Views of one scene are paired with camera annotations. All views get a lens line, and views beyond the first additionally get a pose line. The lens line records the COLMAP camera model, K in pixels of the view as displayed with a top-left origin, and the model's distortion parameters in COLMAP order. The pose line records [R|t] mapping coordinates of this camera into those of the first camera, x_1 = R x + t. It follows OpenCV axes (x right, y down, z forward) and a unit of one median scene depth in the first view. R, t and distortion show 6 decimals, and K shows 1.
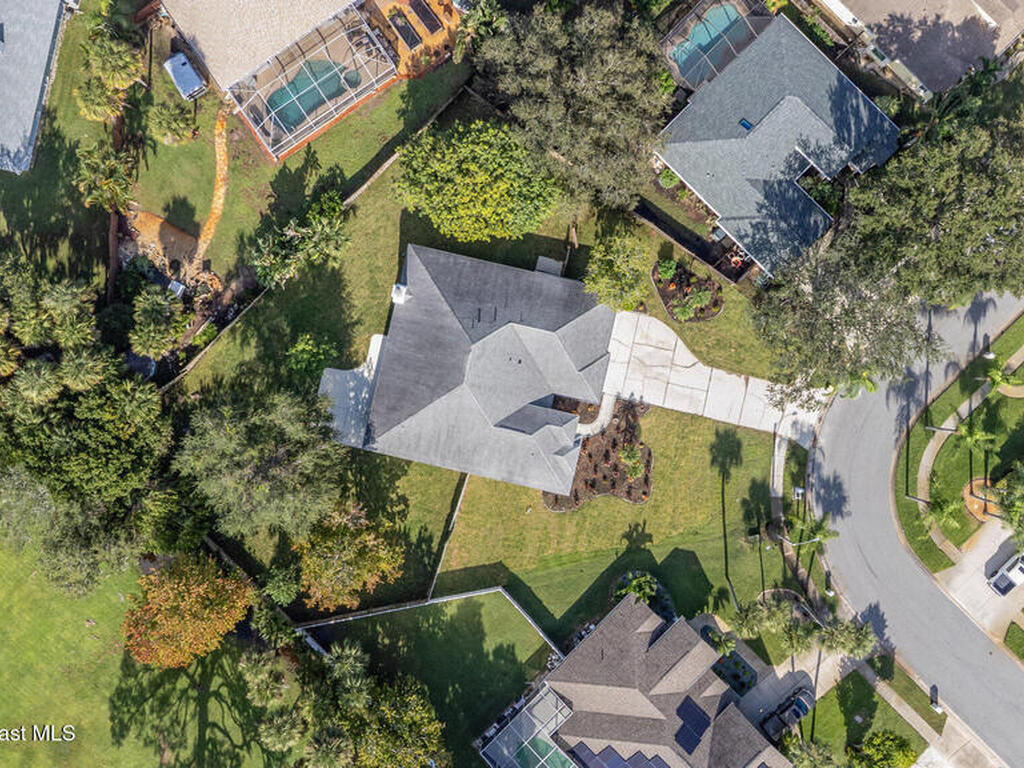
lens RADIAL K [[1021.2, 0, 512.1], [0, 1021.2, 386.0], [0, 0, 1]] dist [0.038792, 0.000000]
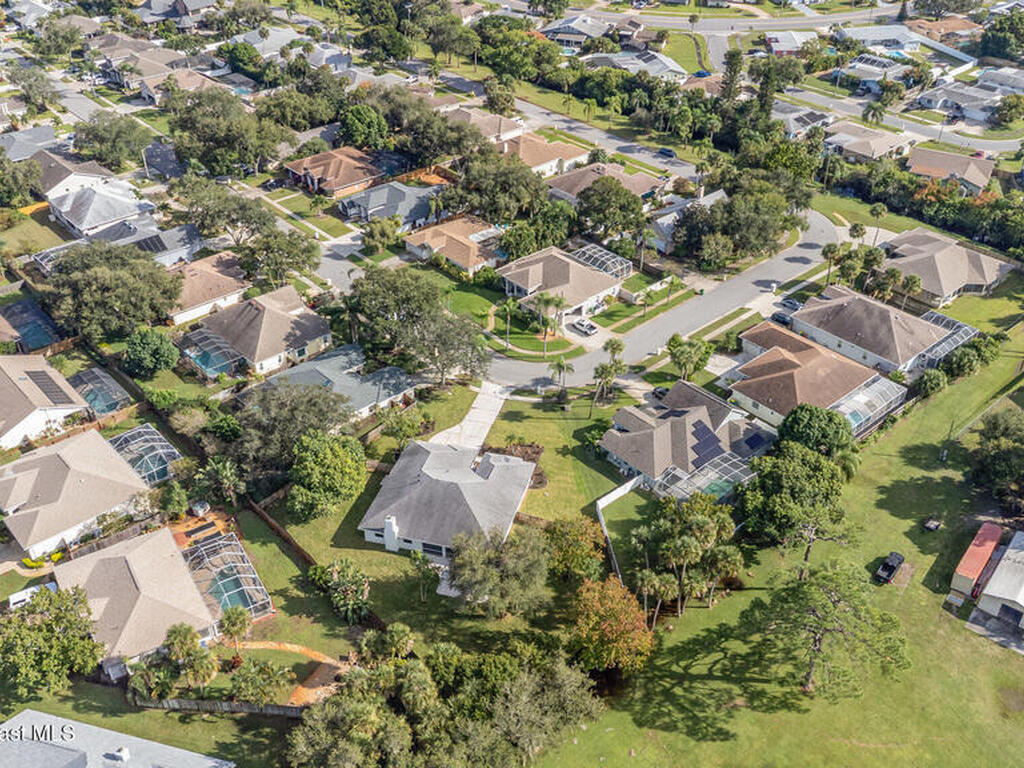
lens RADIAL K [[1021.2, 0, 511.3], [0, 1021.2, 385.1], [0, 0, 1]] dist [0.038792, 0.000000]
pose [[0.056604, -0.572471, 0.817969, -1.121707], [0.998374, 0.037940, -0.042535, 0.128160], [-0.006684, 0.819047, 0.573688, 0.004087]]
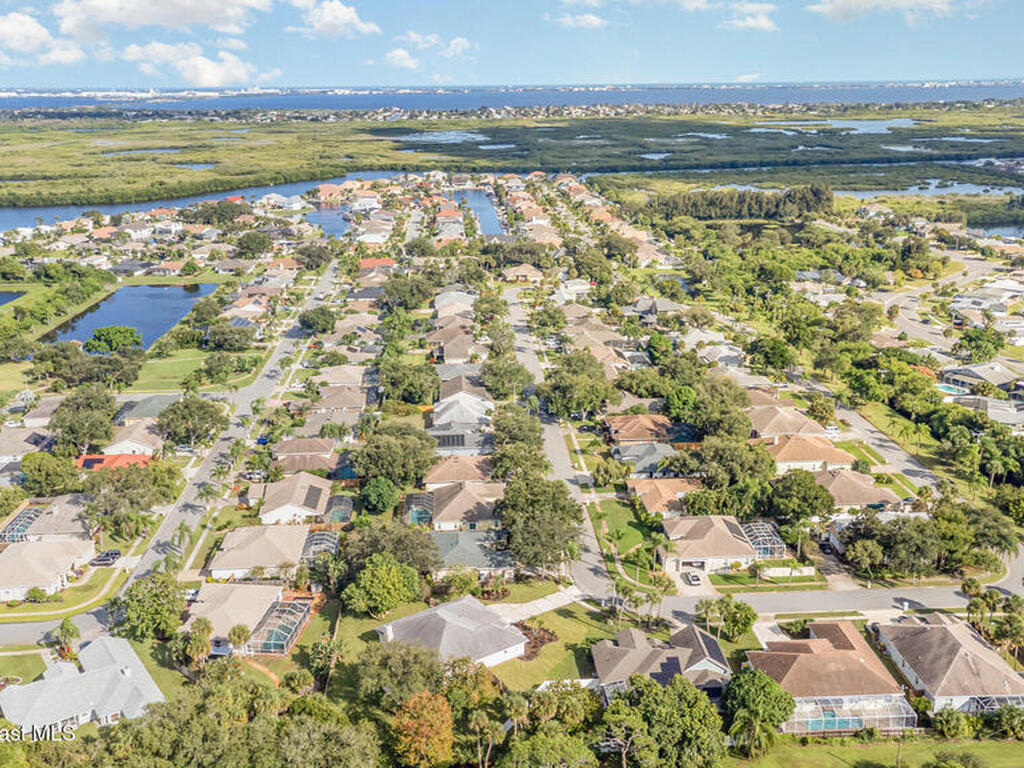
lens RADIAL K [[1021.2, 0, 512.0], [0, 1021.2, 382.8], [0, 0, 1]] dist [0.038792, 0.000000]
pose [[0.663876, -0.220272, 0.714667, -1.162356], [0.747821, 0.188309, -0.636634, 1.152627], [0.005655, 0.957089, 0.289737, 0.008651]]
